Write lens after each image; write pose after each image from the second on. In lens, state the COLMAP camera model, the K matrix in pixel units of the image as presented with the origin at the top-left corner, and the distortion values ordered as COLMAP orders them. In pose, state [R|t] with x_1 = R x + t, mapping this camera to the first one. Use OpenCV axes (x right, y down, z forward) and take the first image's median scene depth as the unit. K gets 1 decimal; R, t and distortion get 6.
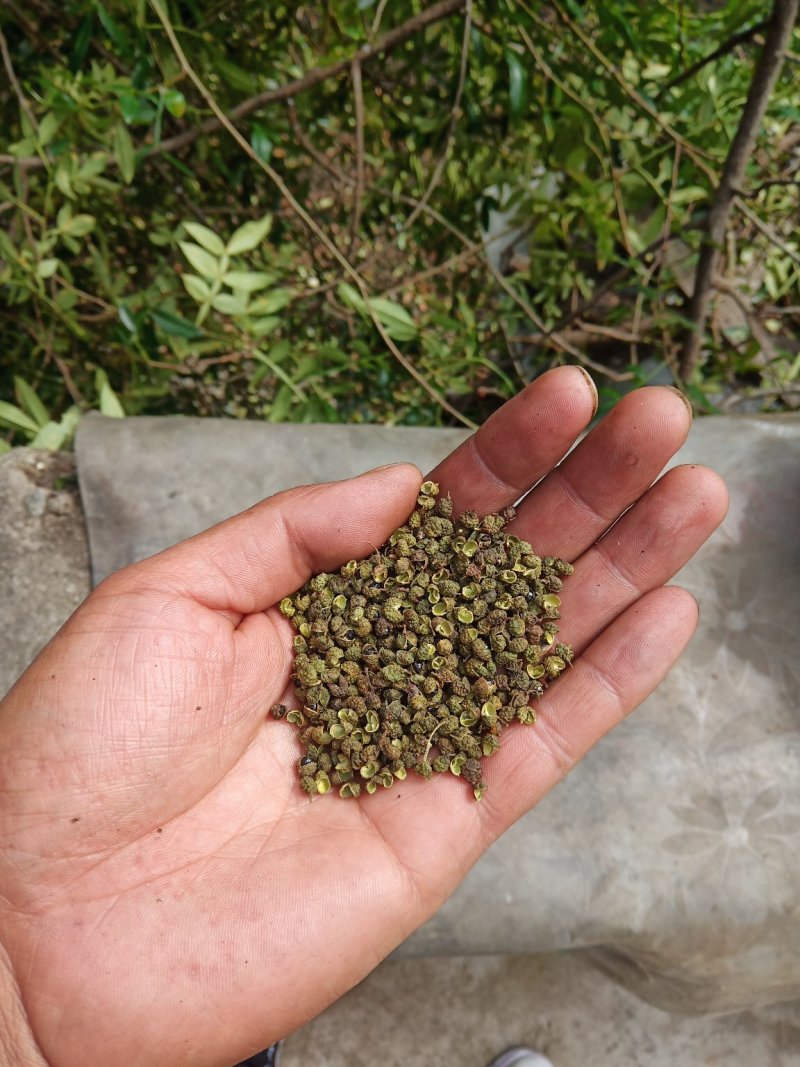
lens RADIAL K [[848.3, 0, 400.0], [0, 848.3, 533.5], [0, 0, 1]] dist [0.072050, -0.093306]
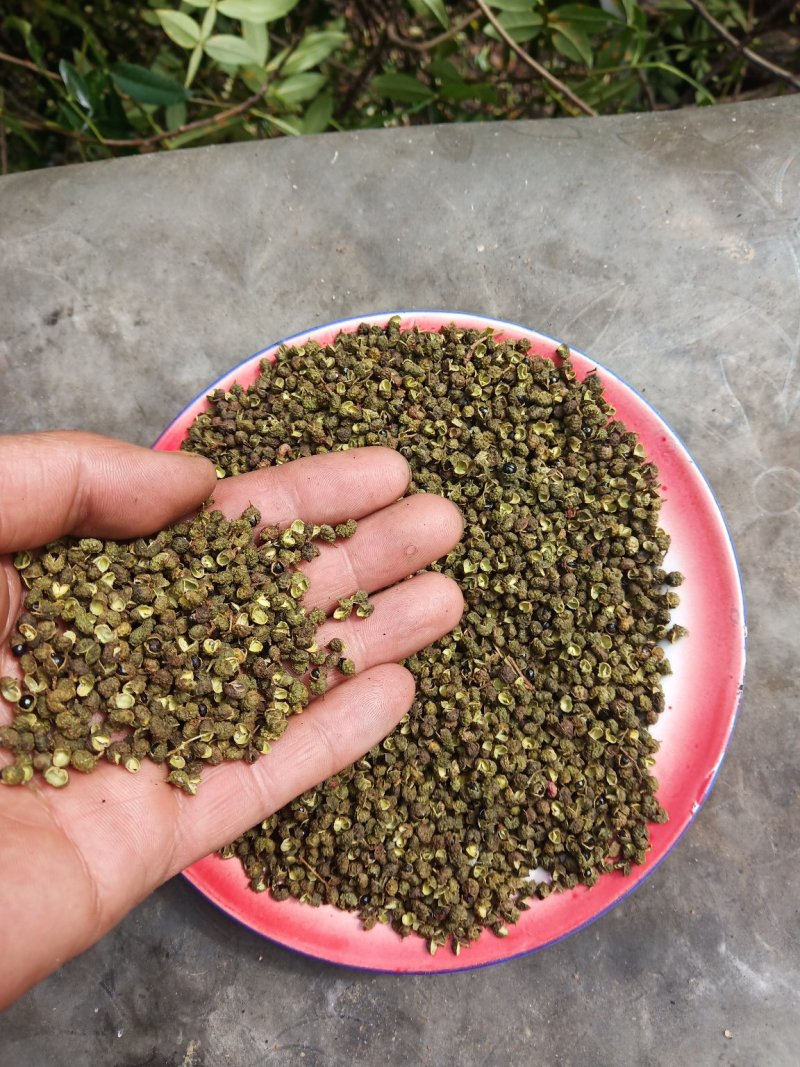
lens RADIAL K [[848.3, 0, 400.0], [0, 848.3, 533.5], [0, 0, 1]] dist [0.072050, -0.093306]
pose [[0.987949, -0.078685, -0.133288, -0.035752], [0.096631, 0.986257, 0.134014, 0.023206], [0.120911, -0.145279, 0.981975, 0.555692]]
